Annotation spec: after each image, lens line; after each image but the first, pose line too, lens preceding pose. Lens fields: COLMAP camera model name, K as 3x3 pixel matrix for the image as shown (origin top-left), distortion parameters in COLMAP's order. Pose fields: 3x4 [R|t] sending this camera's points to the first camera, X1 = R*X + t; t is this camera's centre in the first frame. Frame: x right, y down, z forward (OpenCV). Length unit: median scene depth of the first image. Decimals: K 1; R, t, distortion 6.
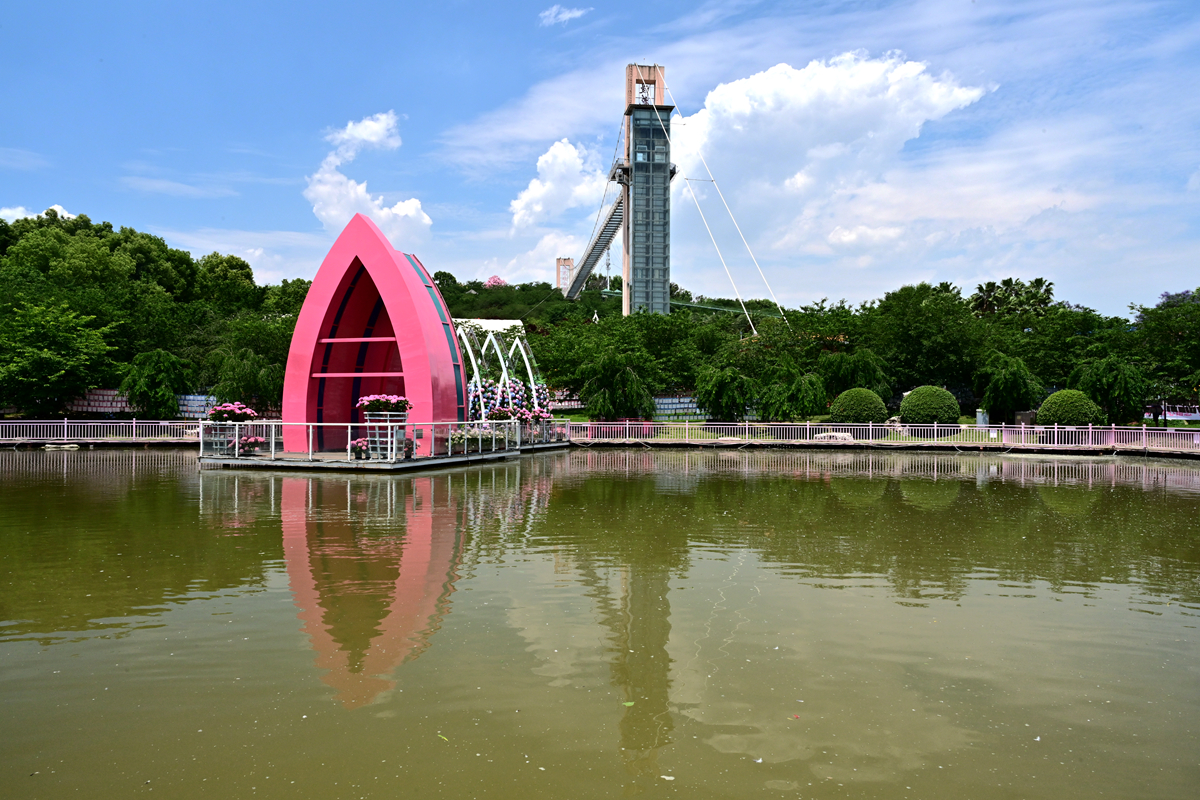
lens RADIAL K [[908.9, 0, 601.2], [0, 908.9, 400.5], [0, 0, 1]] dist [0.007826, 0.002255]
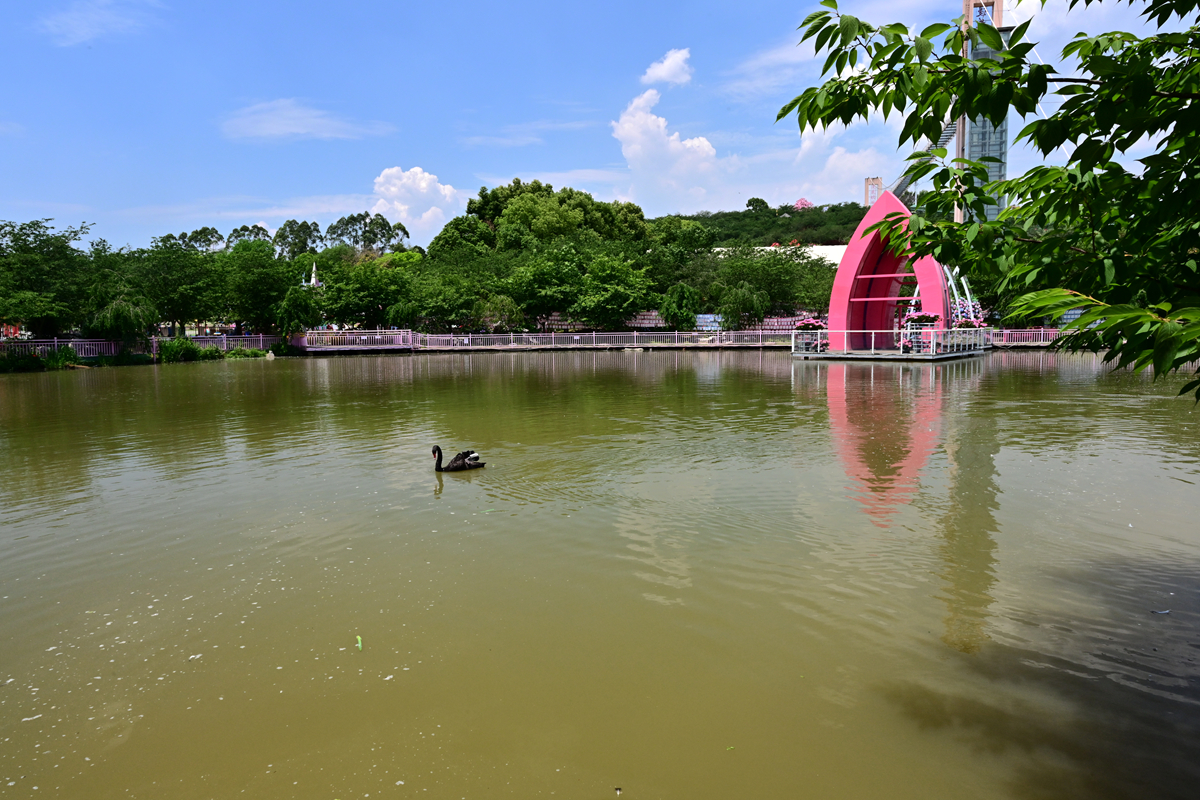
lens RADIAL K [[823.7, 0, 597.5], [0, 823.7, 400.9], [0, 0, 1]] dist [-0.002492, -0.001421]
pose [[0.940963, 0.017588, -0.338051, -0.169550], [0.017320, 0.994840, 0.099967, -0.002998], [0.338065, -0.099920, 0.935803, -0.317827]]
